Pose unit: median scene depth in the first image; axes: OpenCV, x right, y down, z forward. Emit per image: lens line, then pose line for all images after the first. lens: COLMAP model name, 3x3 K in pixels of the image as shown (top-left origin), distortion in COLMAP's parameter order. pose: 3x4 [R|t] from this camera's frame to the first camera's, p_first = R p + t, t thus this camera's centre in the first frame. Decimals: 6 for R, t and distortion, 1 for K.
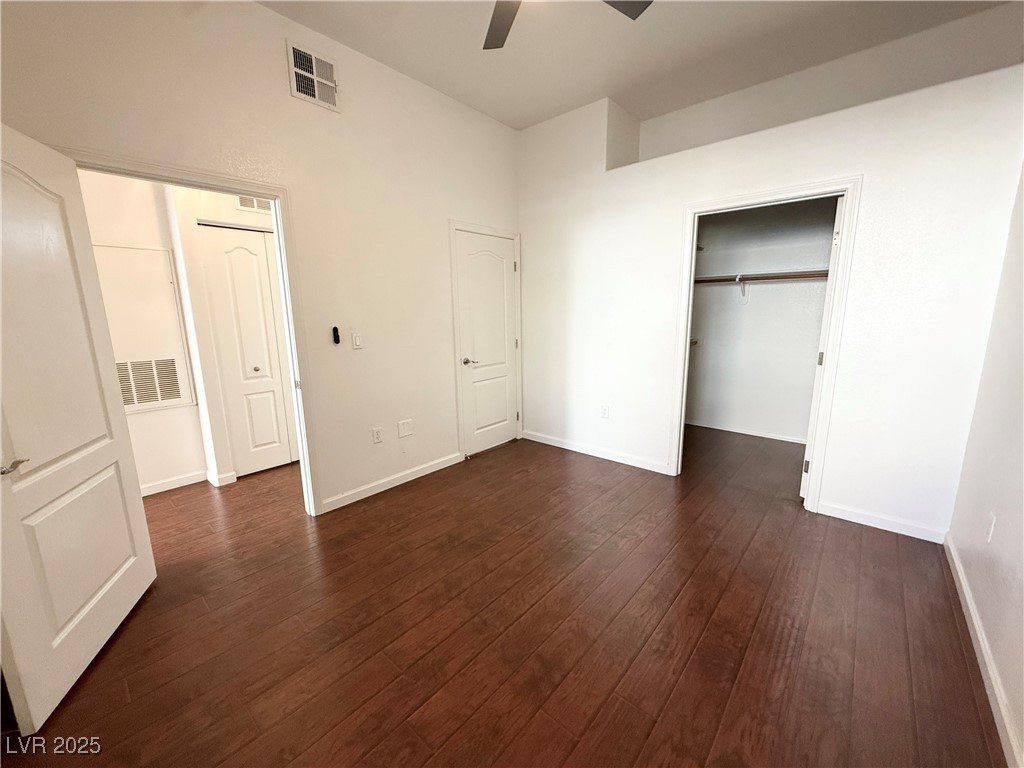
lens RADIAL K [[407.5, 0, 510.1], [0, 407.5, 384.5], [0, 0, 1]] dist [0.003349, 0.000598]
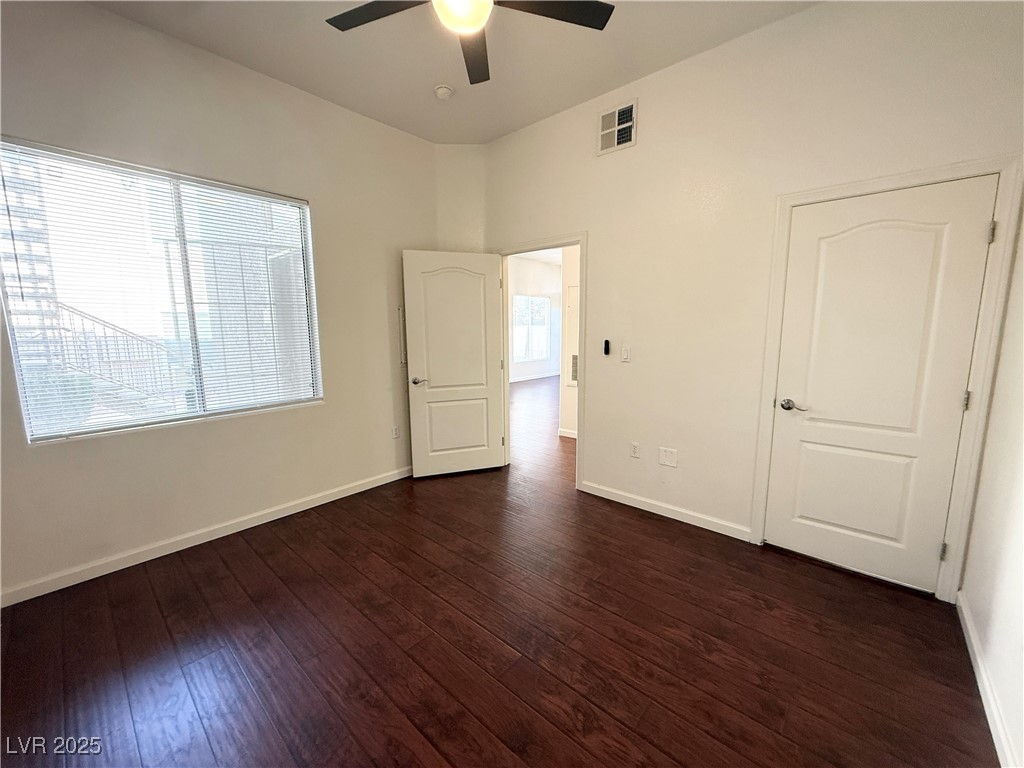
lens RADIAL K [[407.5, 0, 511.6], [0, 407.5, 383.3], [0, 0, 1]] dist [0.003349, 0.000598]
pose [[-0.005865, 0.155146, -0.987874, 0.667383], [-0.176576, 0.972207, 0.153734, -0.139825], [0.984270, 0.175337, 0.021693, 0.676235]]
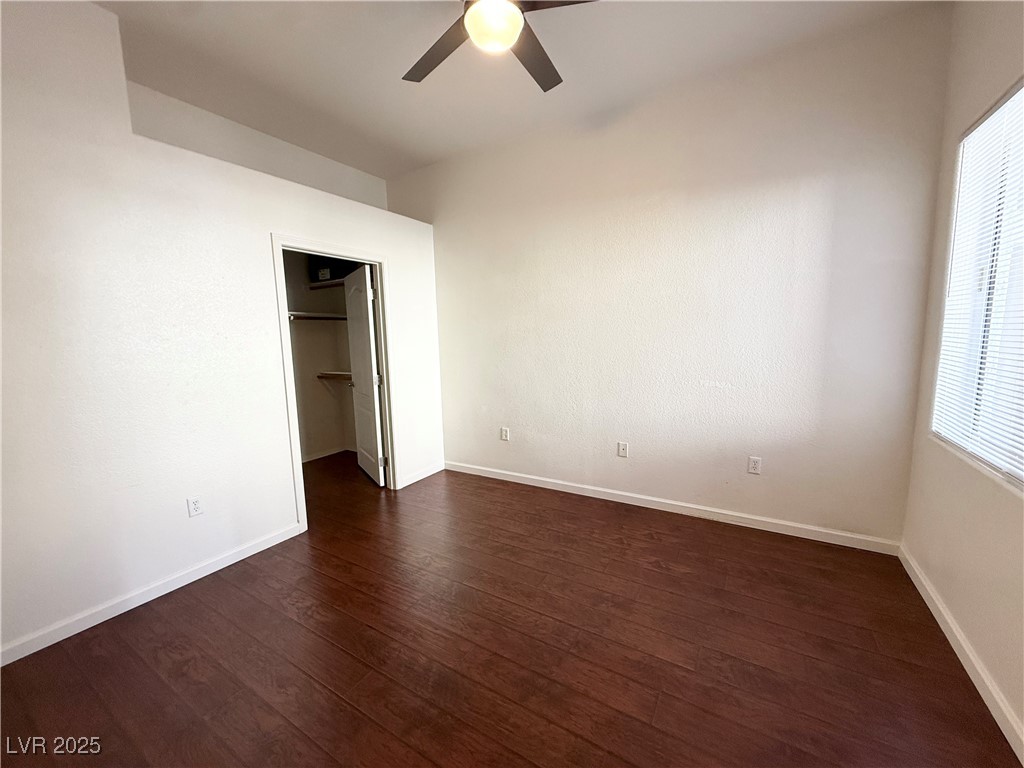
lens RADIAL K [[407.5, 0, 511.5], [0, 407.5, 385.5], [0, 0, 1]] dist [0.003349, 0.000598]
pose [[-0.173524, -0.102810, 0.979449, -0.591252], [0.207790, 0.968325, 0.138455, -0.129554], [-0.962659, 0.227545, -0.146665, 0.709525]]
